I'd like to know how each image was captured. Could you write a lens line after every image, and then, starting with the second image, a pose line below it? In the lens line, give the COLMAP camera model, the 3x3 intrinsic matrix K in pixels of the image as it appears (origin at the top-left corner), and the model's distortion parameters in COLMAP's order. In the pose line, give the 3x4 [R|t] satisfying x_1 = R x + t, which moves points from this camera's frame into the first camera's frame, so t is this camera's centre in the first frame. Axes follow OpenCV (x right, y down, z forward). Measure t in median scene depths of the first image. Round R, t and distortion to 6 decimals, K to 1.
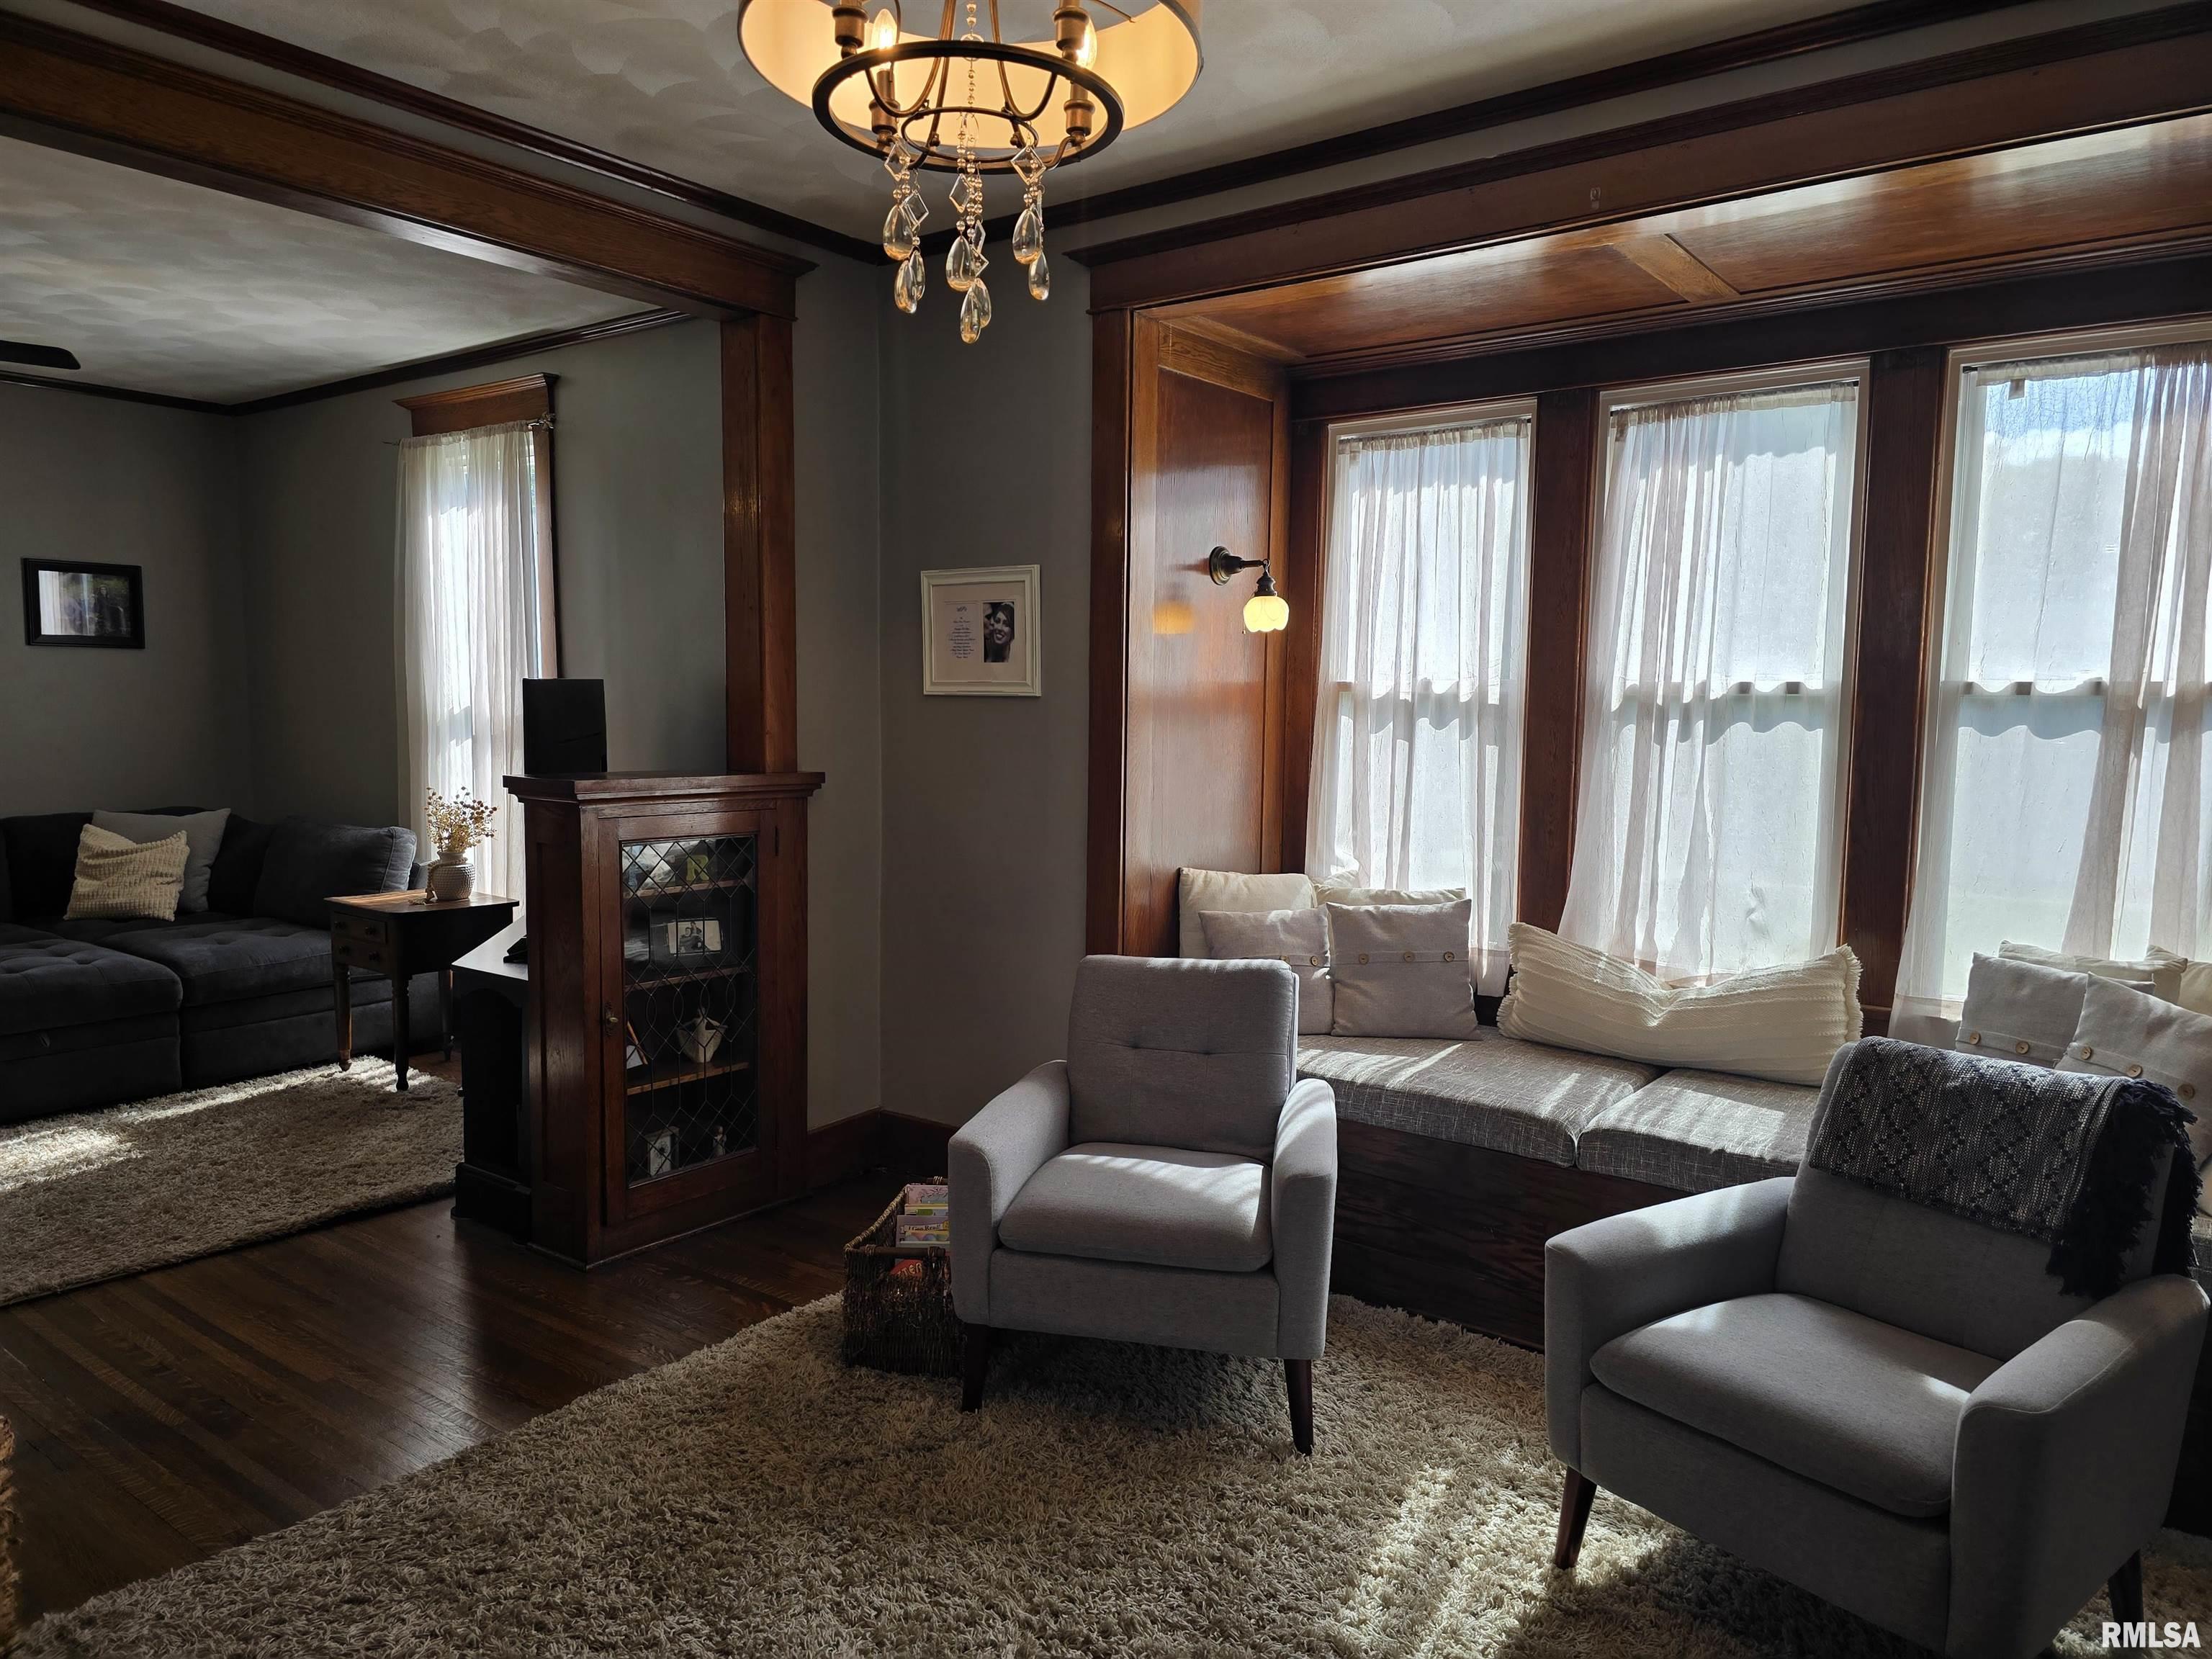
lens RADIAL K [[1477.4, 0, 1102.0], [0, 1477.4, 840.0], [0, 0, 1]] dist [0.074008, -0.076626]
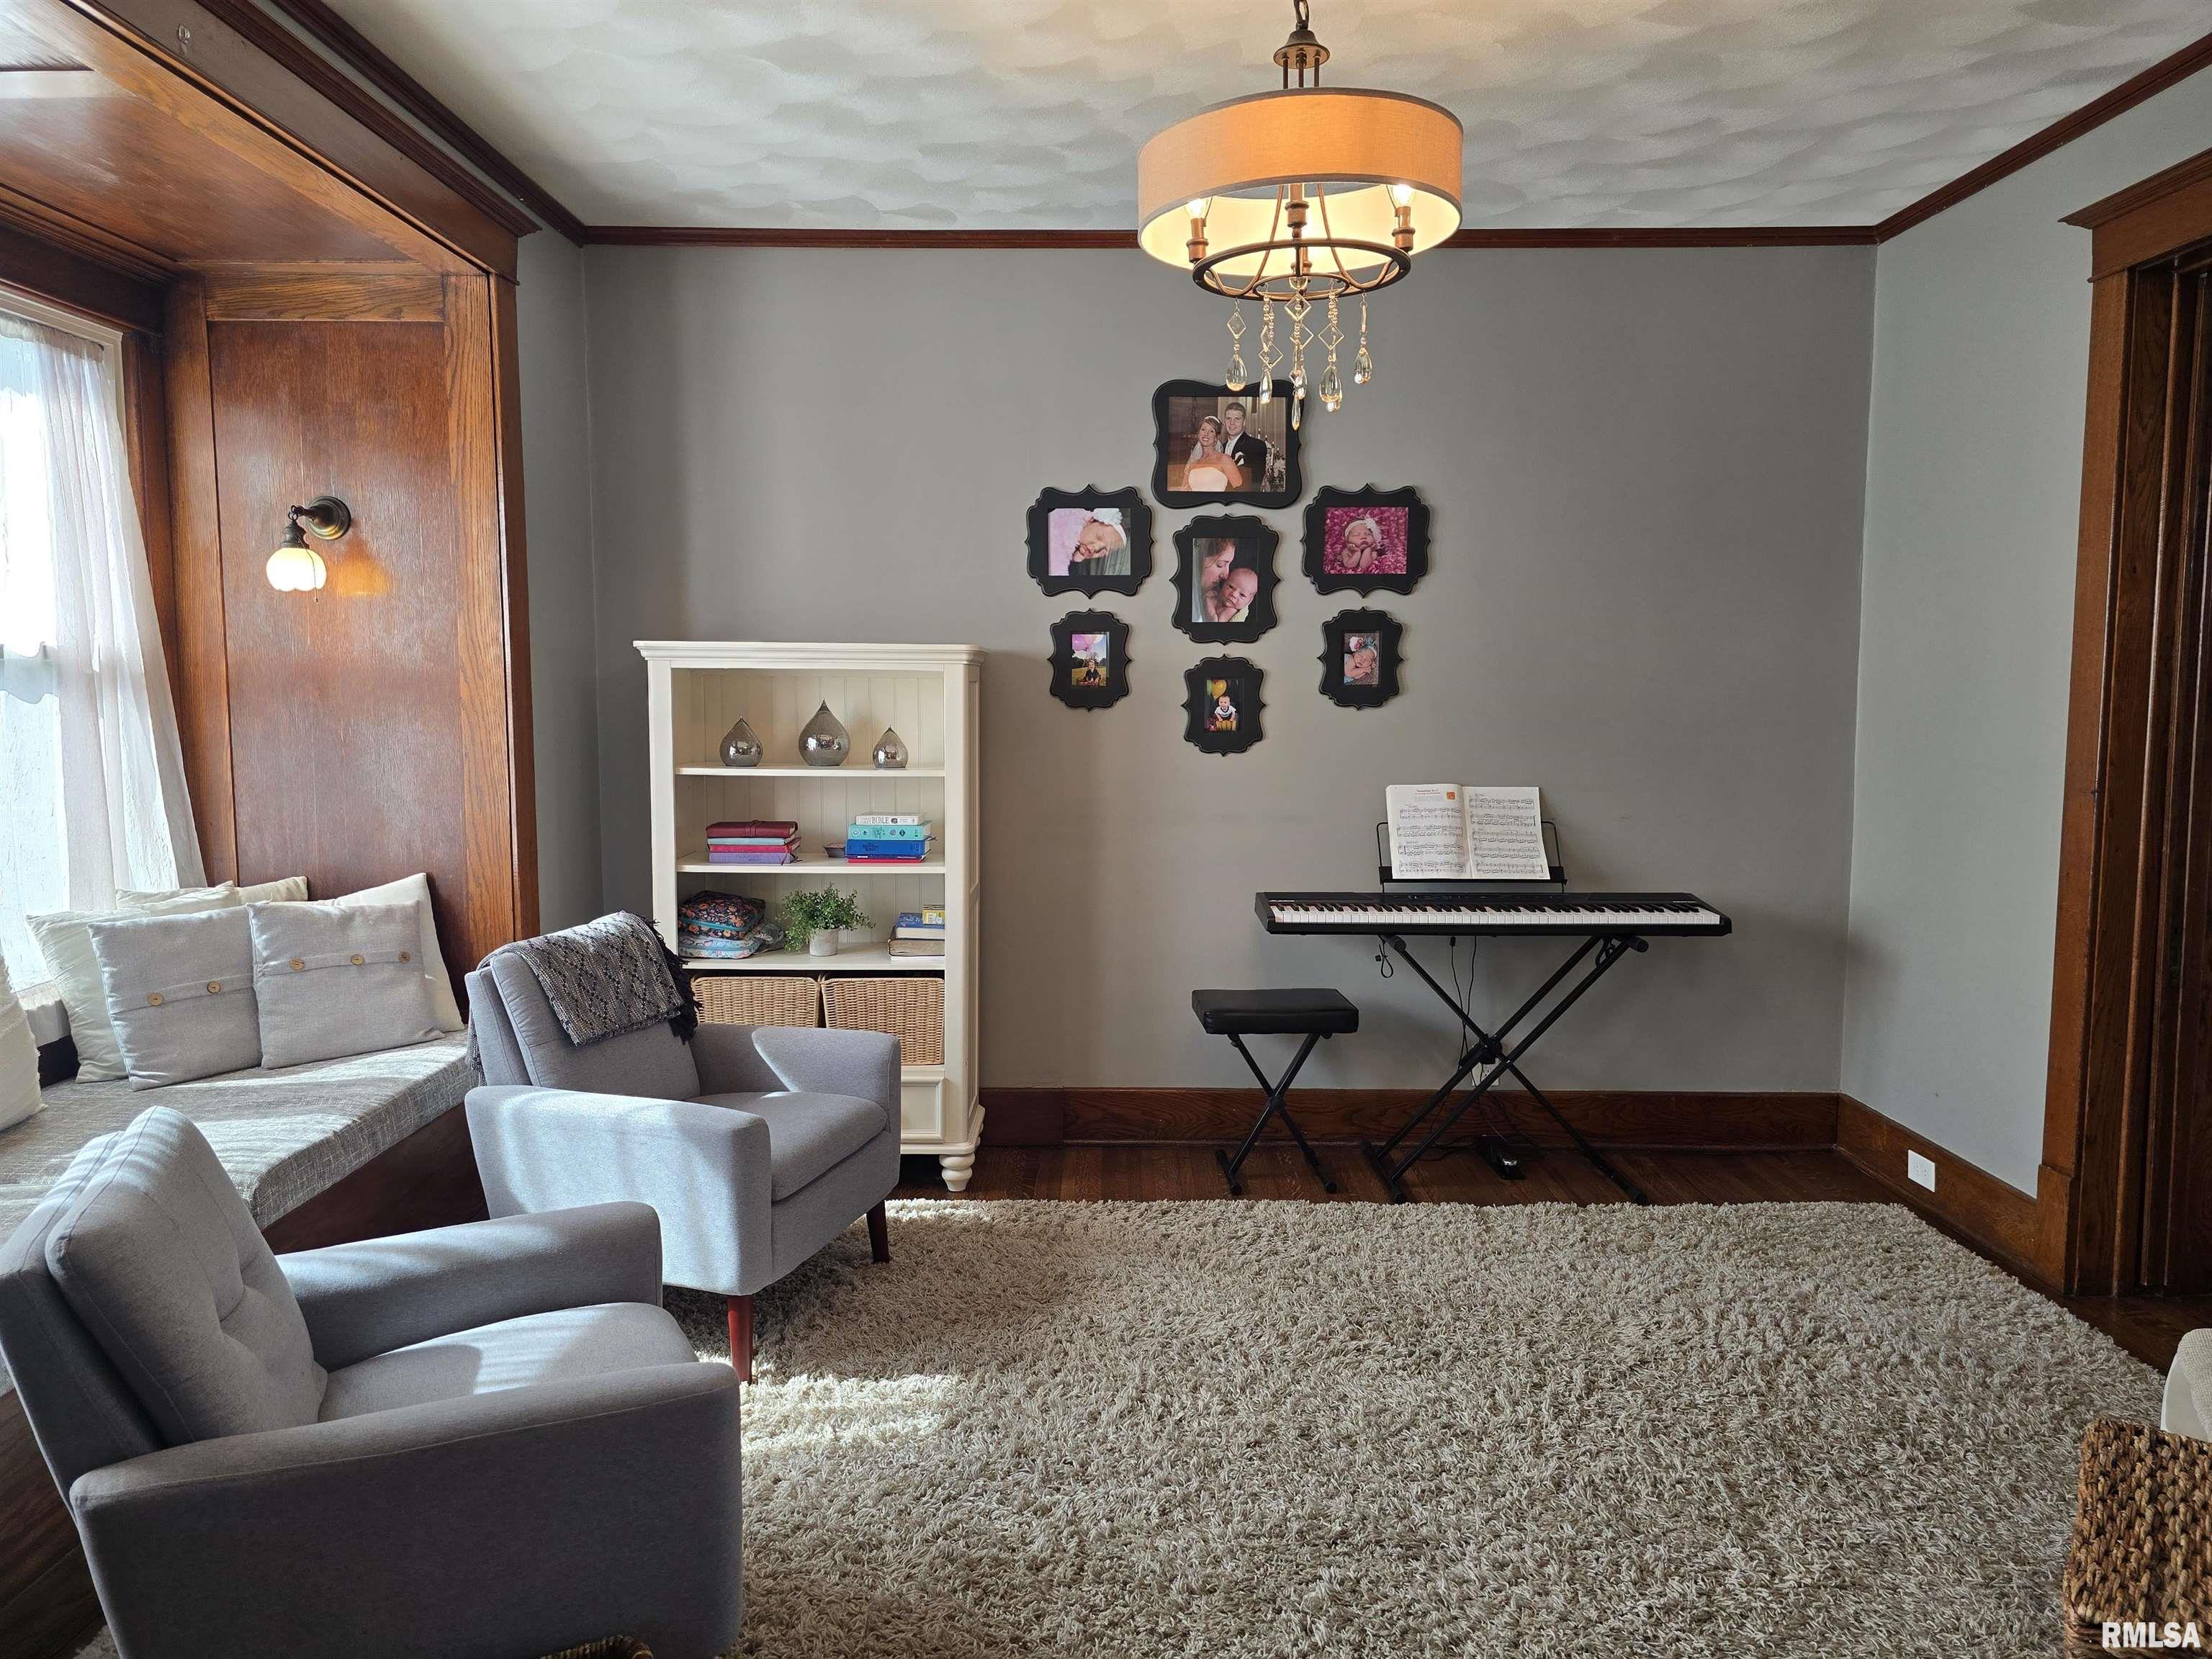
lens RADIAL K [[1477.4, 0, 1089.5], [0, 1477.4, 825.3], [0, 0, 1]] dist [0.074008, -0.076626]
pose [[-0.603742, -0.089506, 0.792139, -0.464946], [0.067407, 0.984386, 0.162604, -0.083172], [-0.794325, 0.151566, -0.588282, 0.849777]]
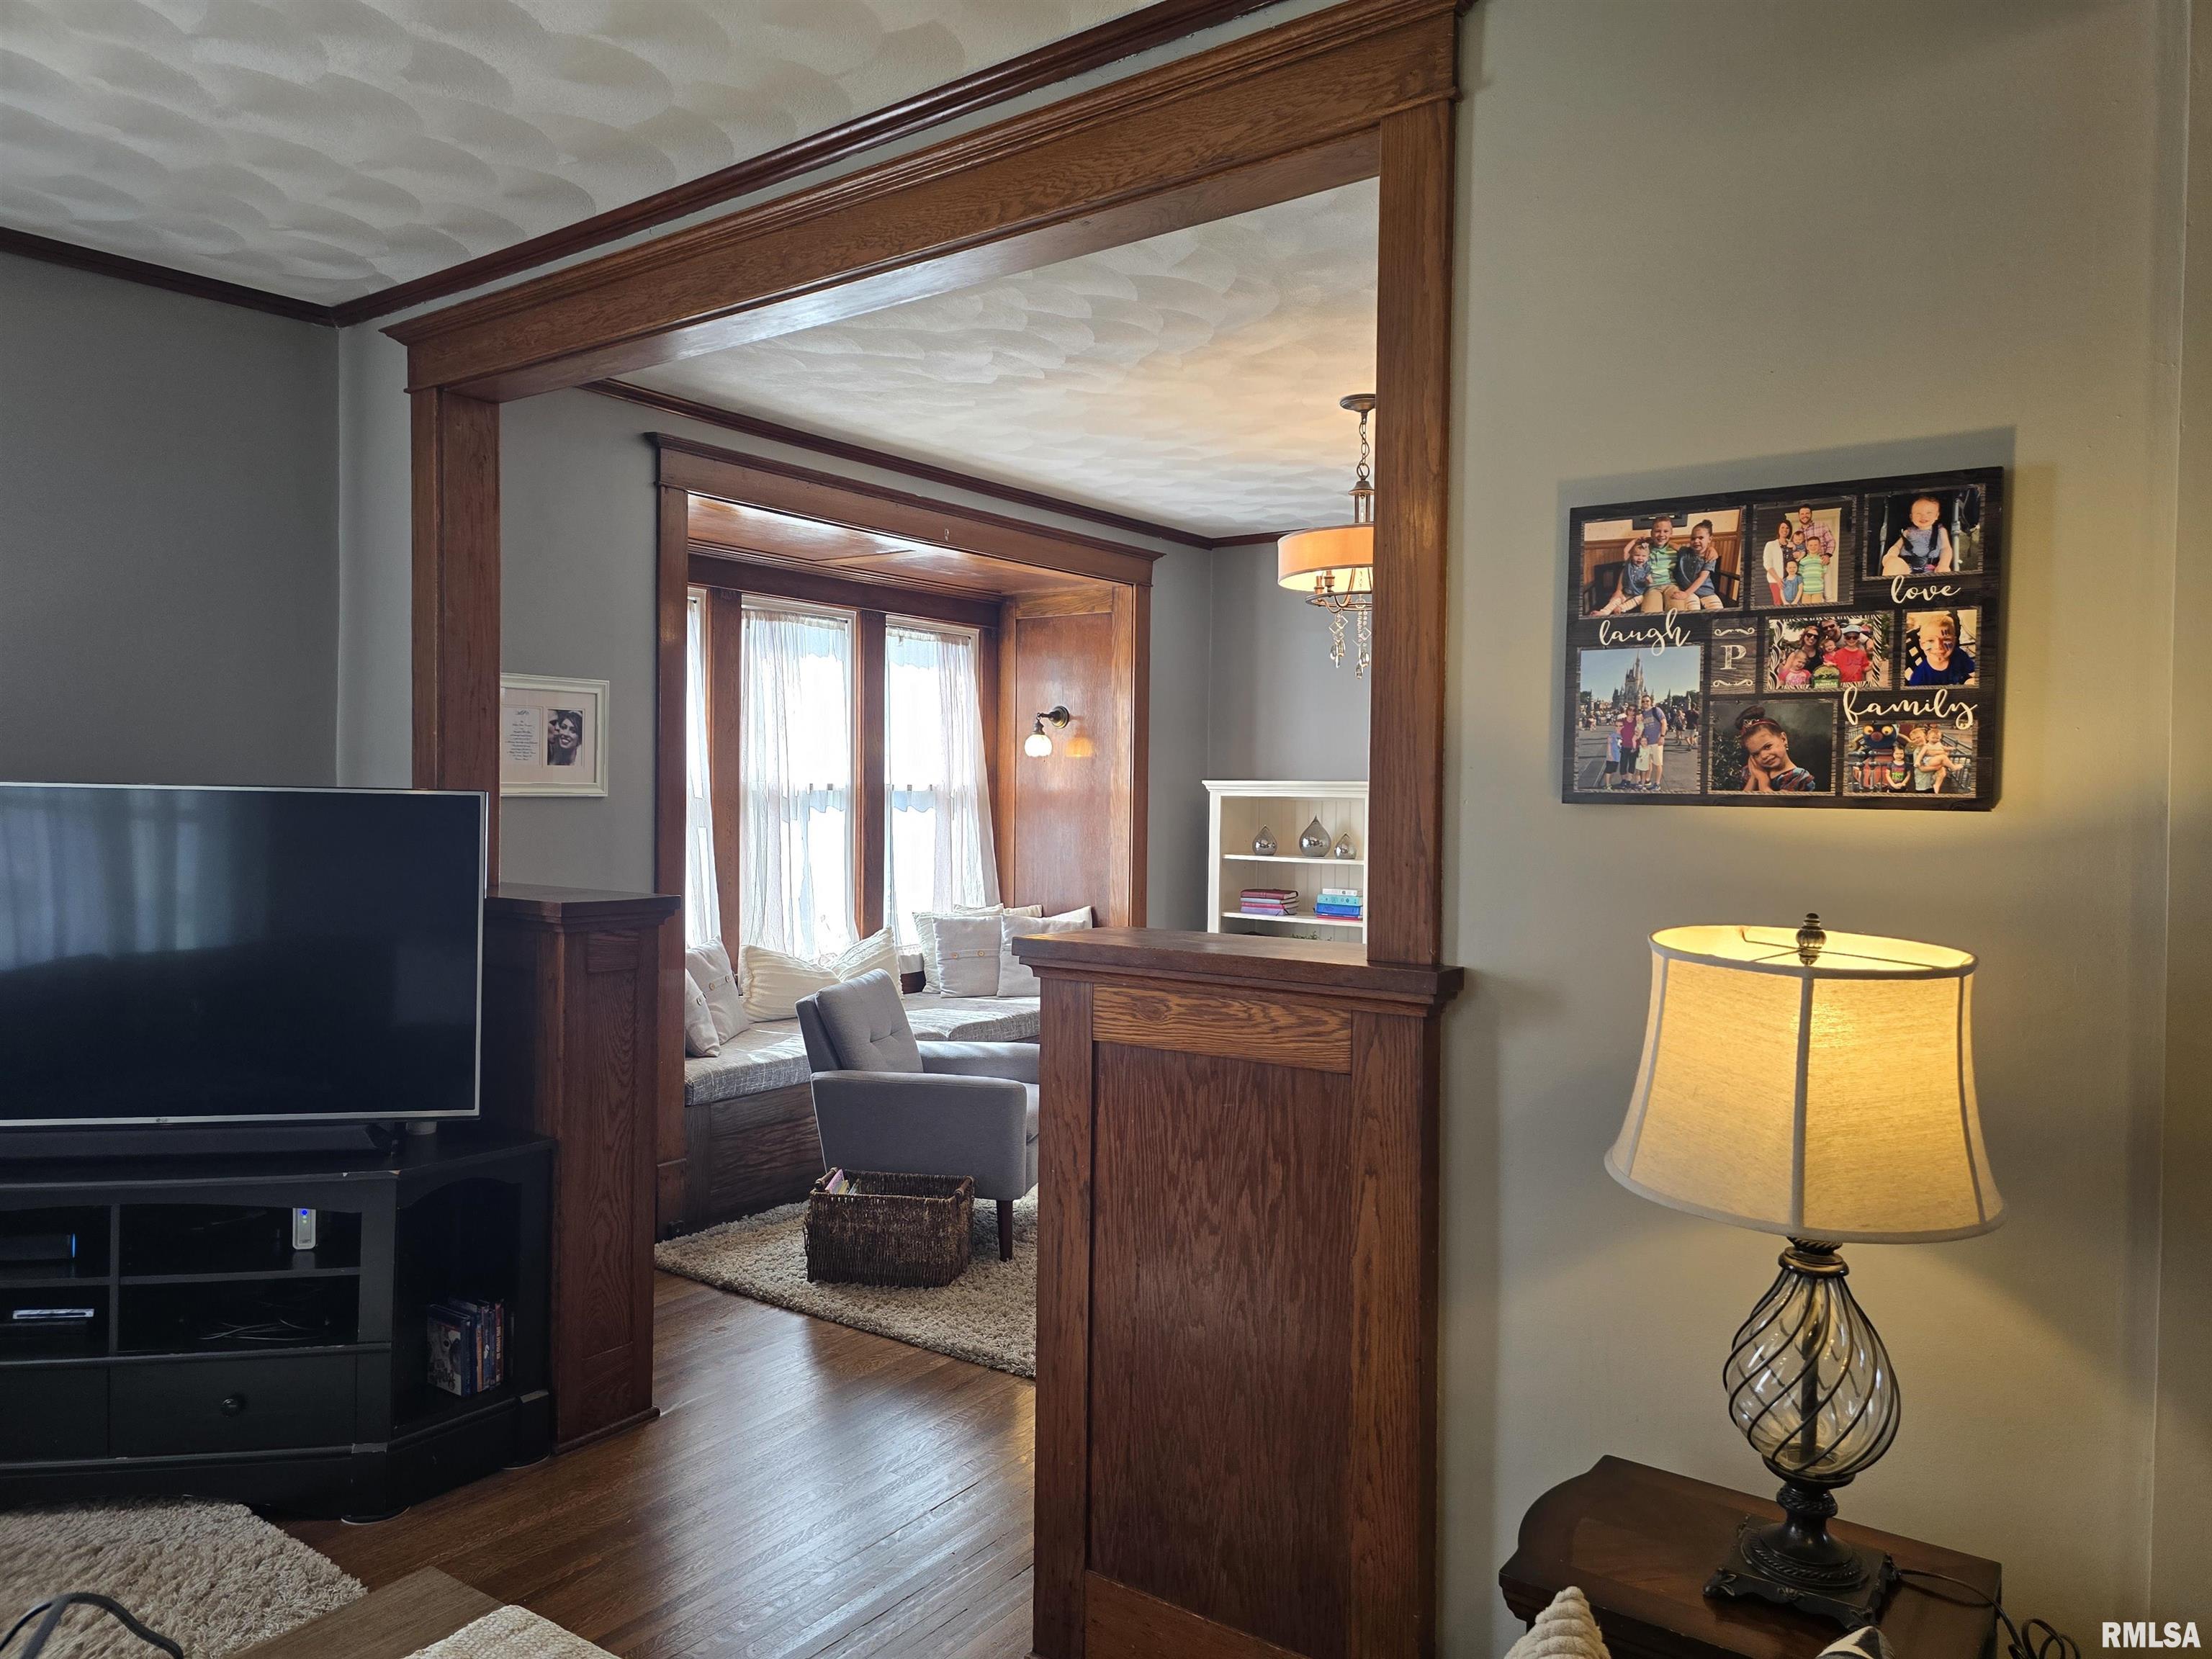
lens RADIAL K [[1477.4, 0, 1152.7], [0, 1477.4, 828.8], [0, 0, 1]] dist [0.074008, -0.076626]
pose [[-0.042066, -0.038504, 0.998373, -1.158884], [0.085033, 0.995494, 0.041976, -0.083808], [-0.995490, 0.086660, -0.038602, 0.623363]]
